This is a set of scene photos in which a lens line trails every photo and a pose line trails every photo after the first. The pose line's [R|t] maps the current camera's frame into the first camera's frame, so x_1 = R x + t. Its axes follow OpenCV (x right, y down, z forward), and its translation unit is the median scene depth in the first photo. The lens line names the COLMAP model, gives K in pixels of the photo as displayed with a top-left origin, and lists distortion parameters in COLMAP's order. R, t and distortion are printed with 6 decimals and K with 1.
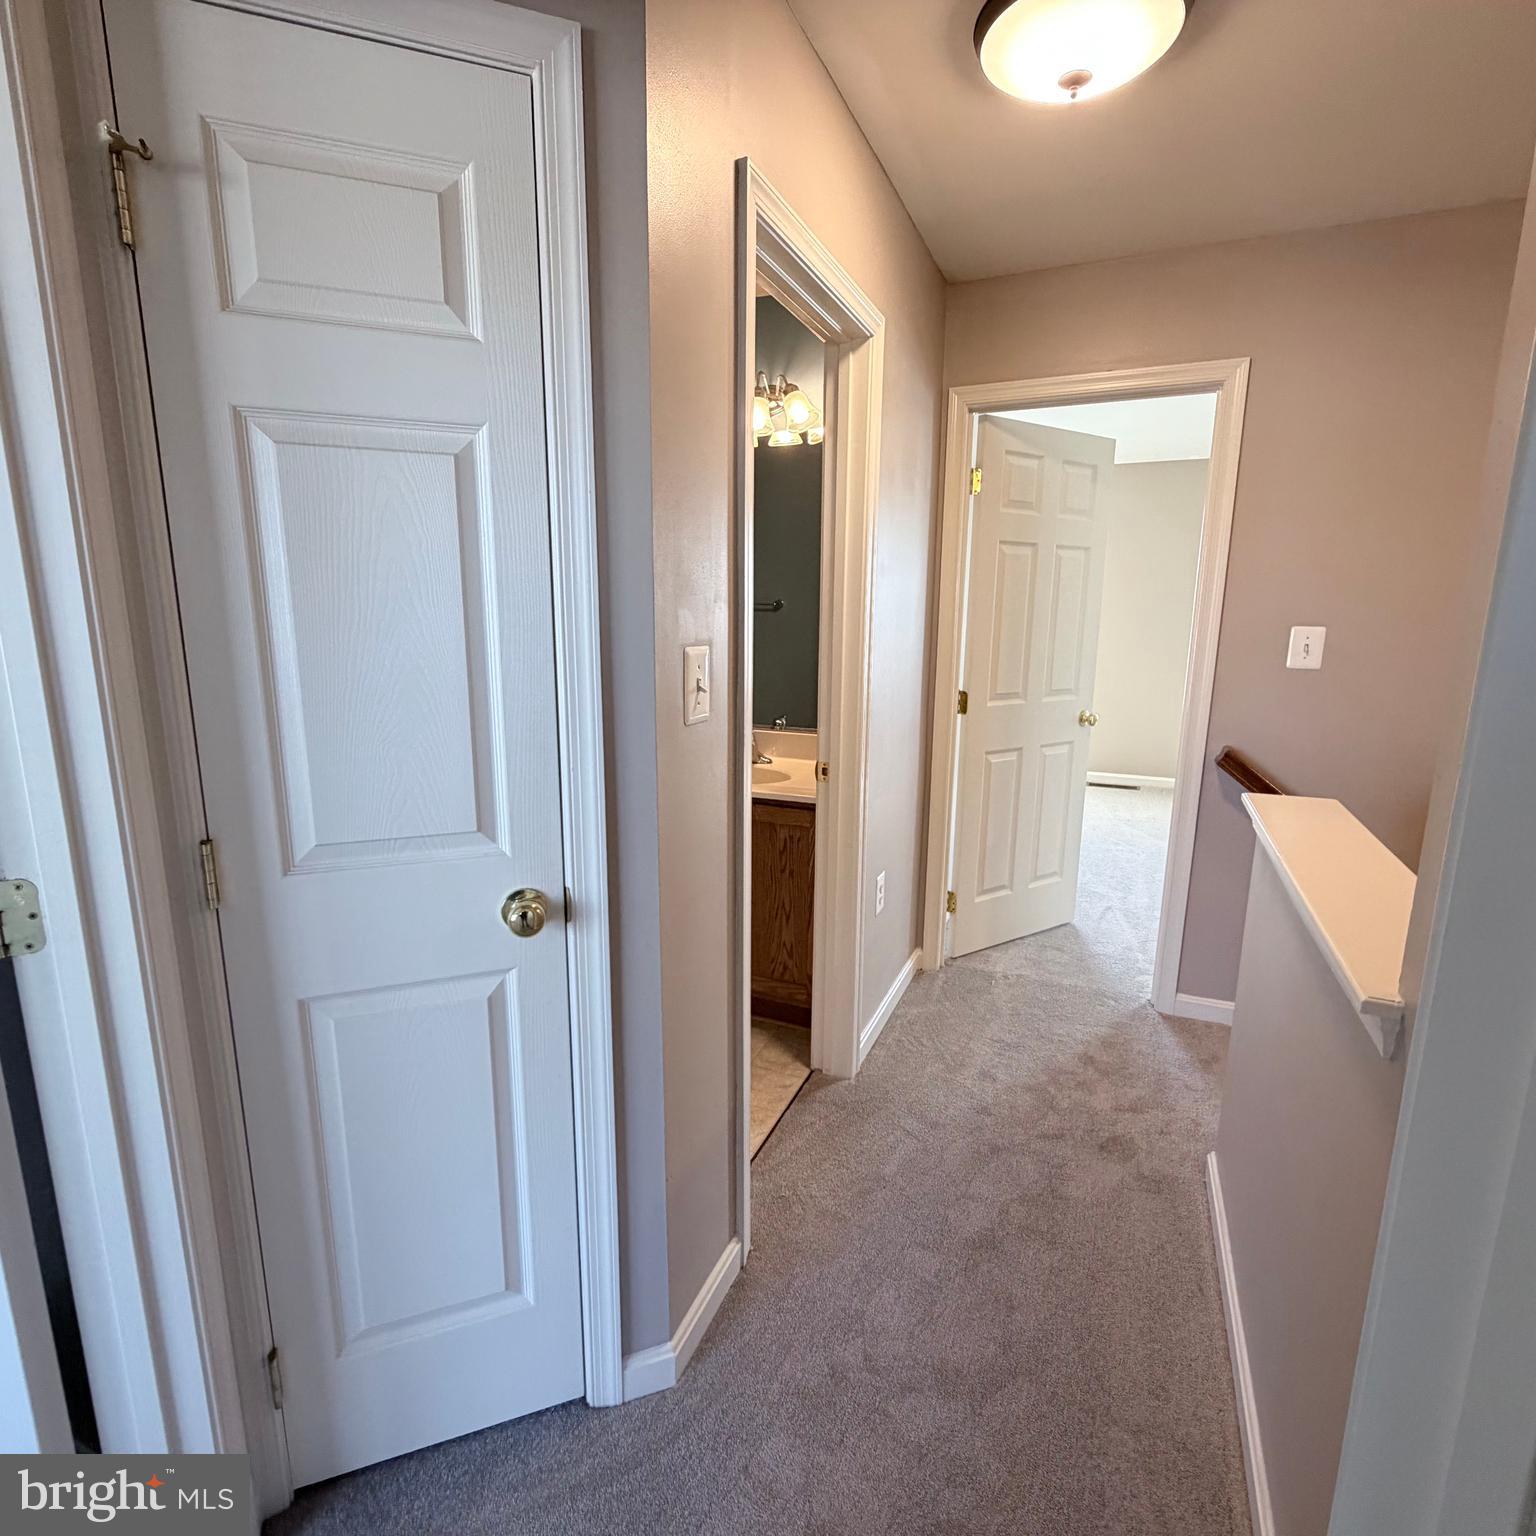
lens RADIAL K [[815.8, 0, 761.3], [0, 815.8, 766.8], [0, 0, 1]] dist [-0.000527, -0.000582]
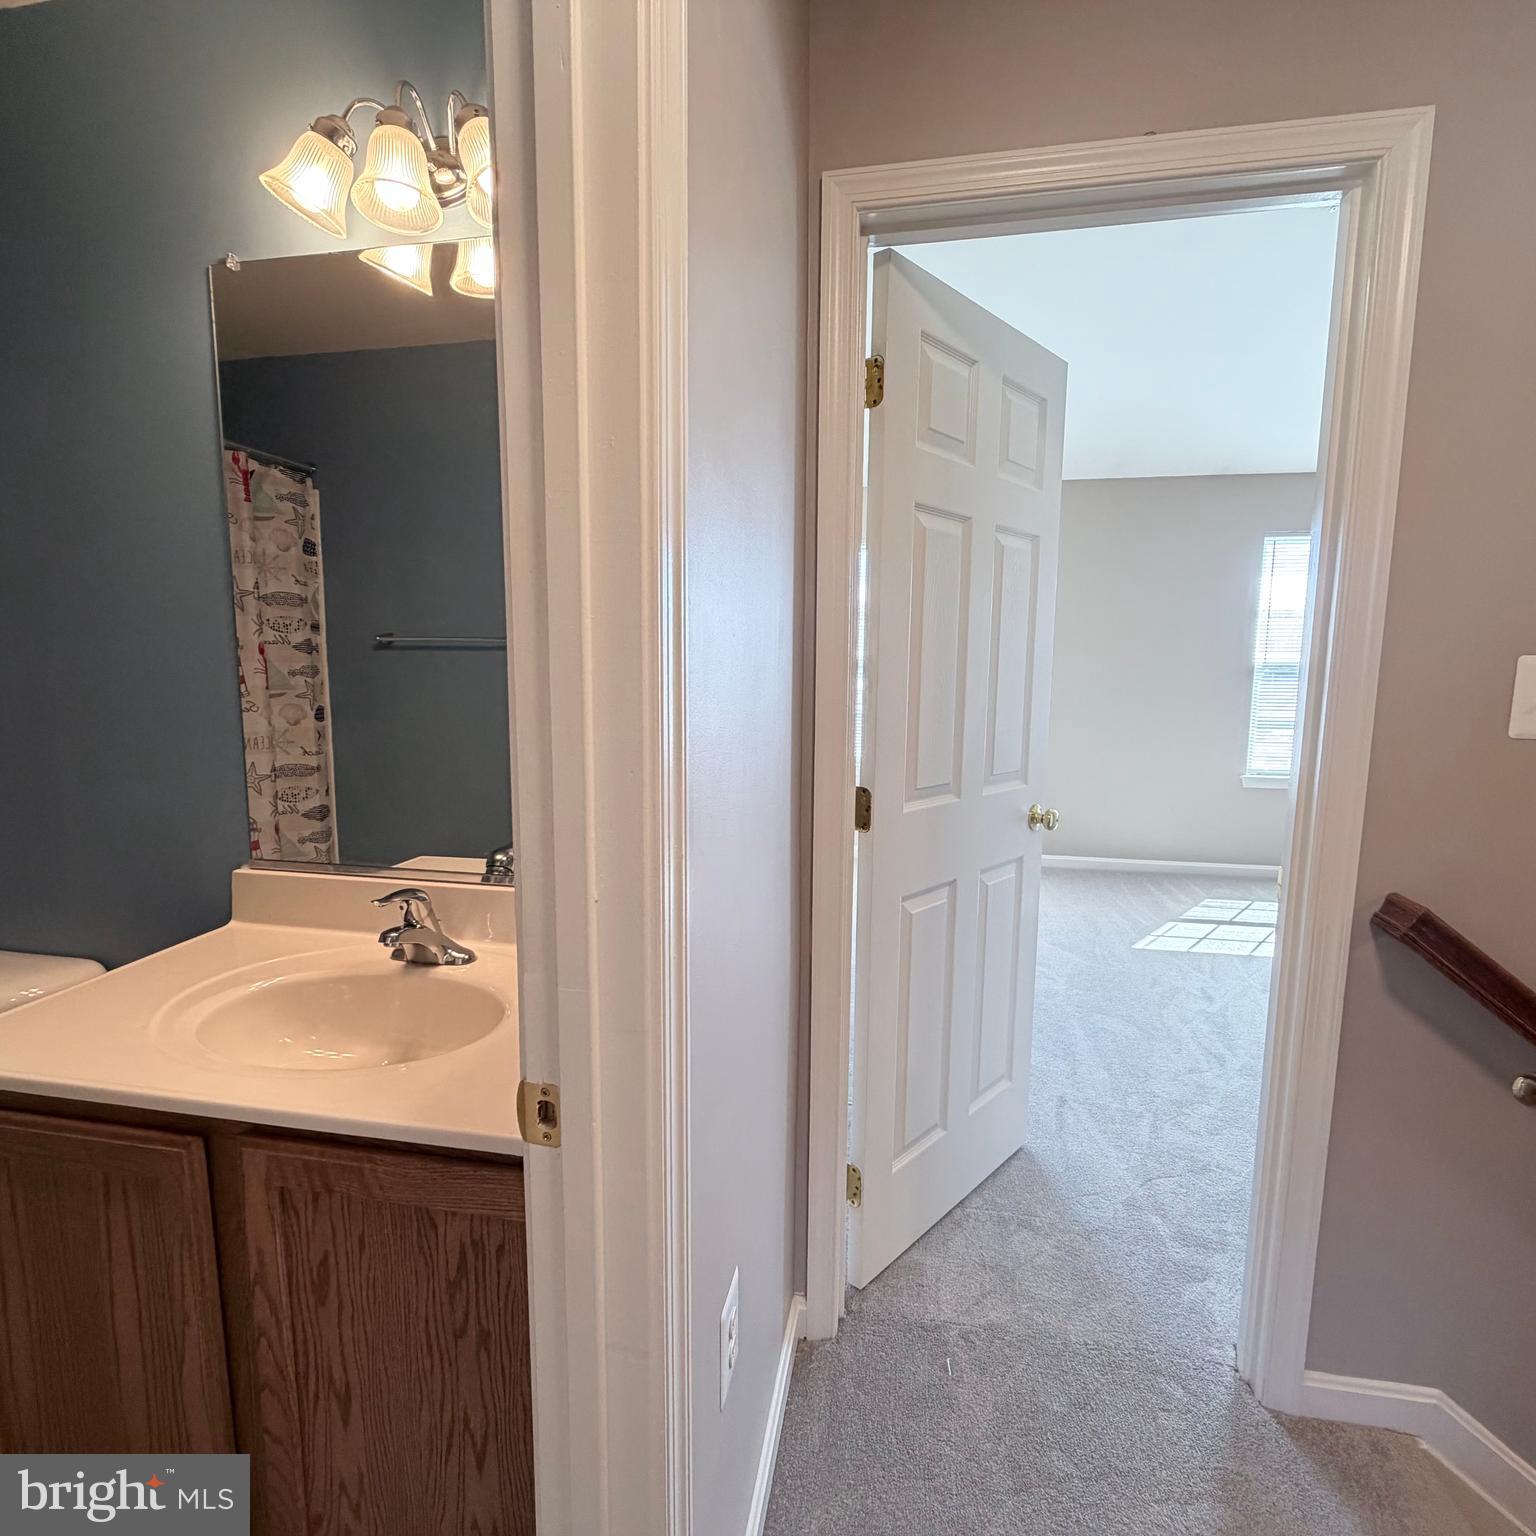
lens RADIAL K [[815.8, 0, 765.9], [0, 815.8, 771.8], [0, 0, 1]] dist [-0.000527, -0.000582]
pose [[0.972399, -0.029827, 0.231409, 0.068204], [0.044456, 0.997311, -0.058263, -0.075170], [-0.229049, 0.066942, 0.971110, 0.510197]]
